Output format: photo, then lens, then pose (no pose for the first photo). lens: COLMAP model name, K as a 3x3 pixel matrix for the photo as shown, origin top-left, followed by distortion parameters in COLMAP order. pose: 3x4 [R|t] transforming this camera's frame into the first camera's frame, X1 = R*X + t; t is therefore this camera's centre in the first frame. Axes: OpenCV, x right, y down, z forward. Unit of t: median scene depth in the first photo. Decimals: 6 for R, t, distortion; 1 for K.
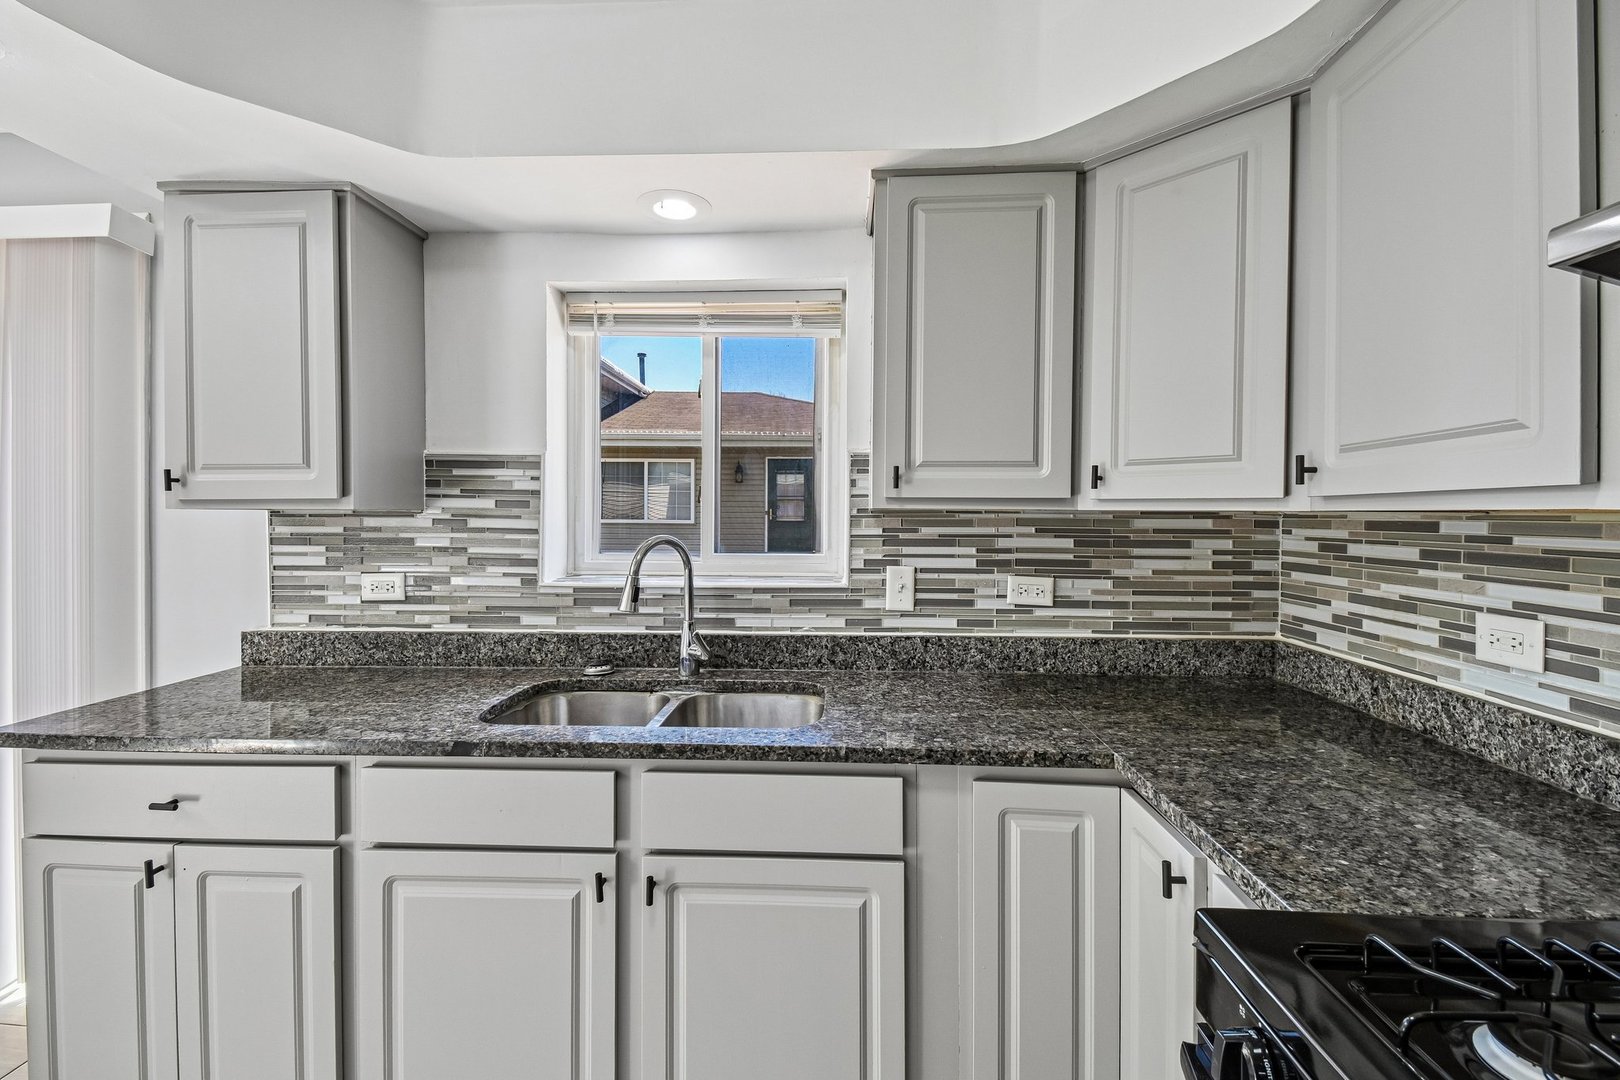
lens RADIAL K [[715.4, 0, 795.9], [0, 715.4, 513.8], [0, 0, 1]] dist [-0.017094, -0.003999]
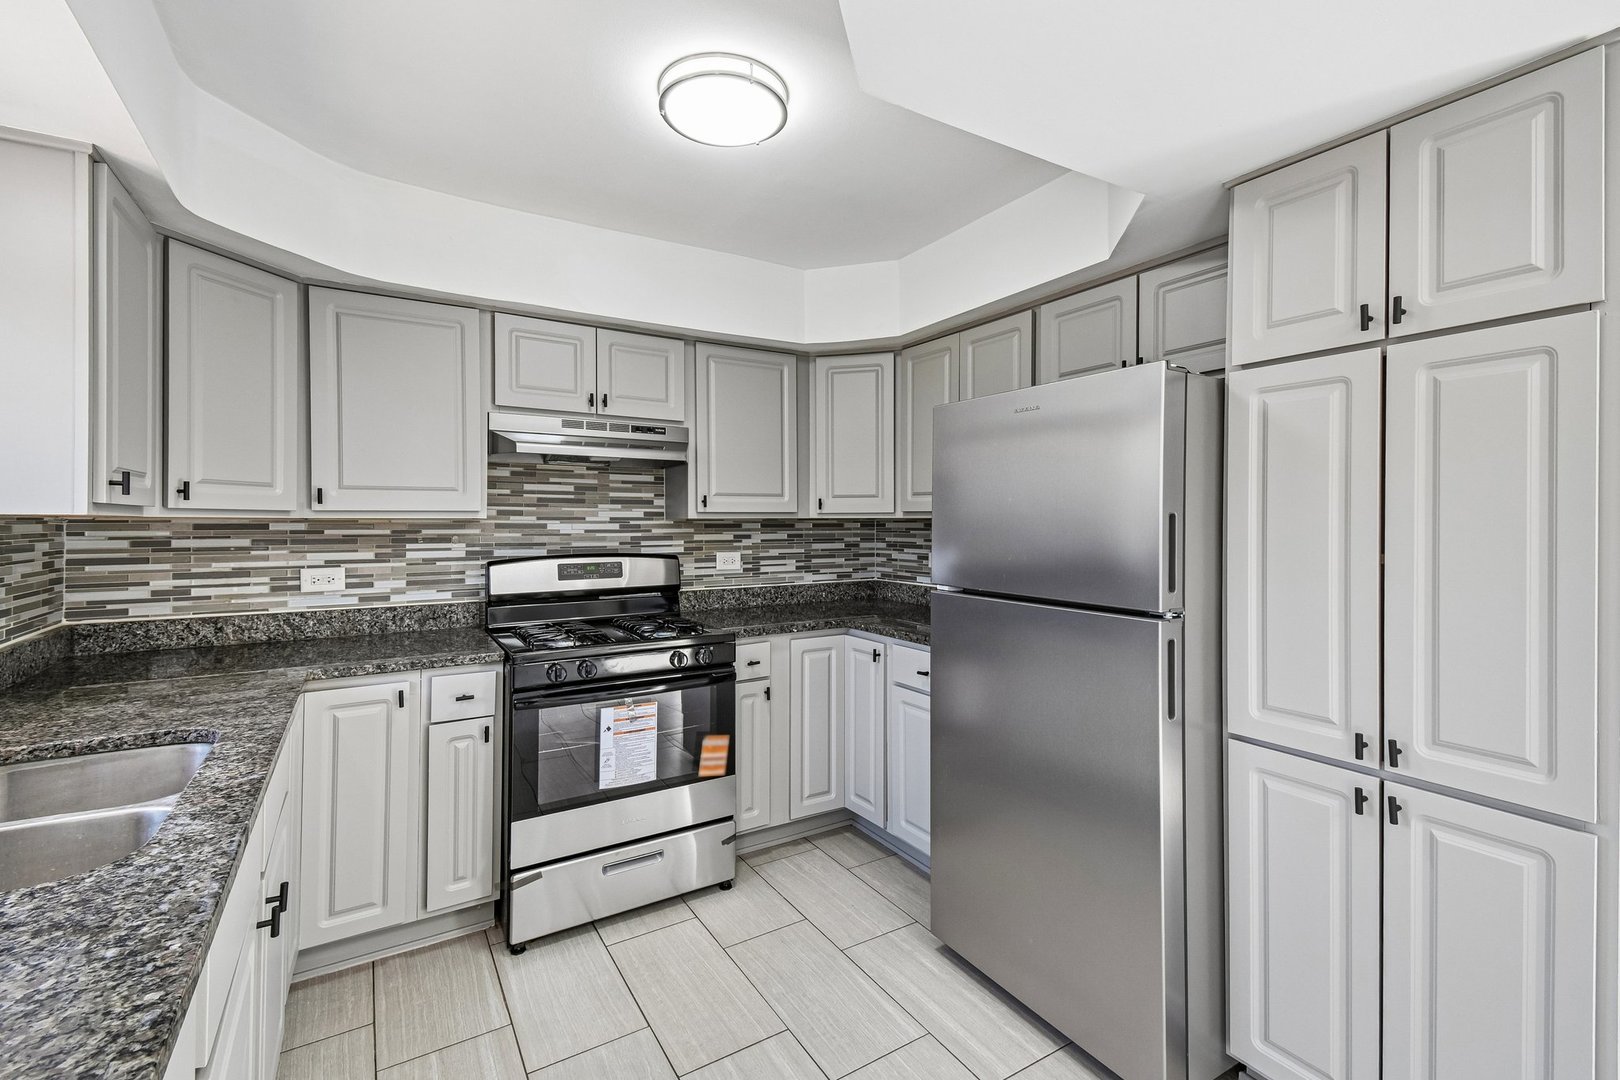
lens RADIAL K [[715.4, 0, 810.2], [0, 715.4, 525.8], [0, 0, 1]] dist [-0.017094, -0.003999]
pose [[-0.587136, -0.010556, 0.809419, -1.270928], [-0.002669, 0.999935, 0.011105, -0.006458], [-0.809484, 0.004360, -0.587126, 0.860028]]
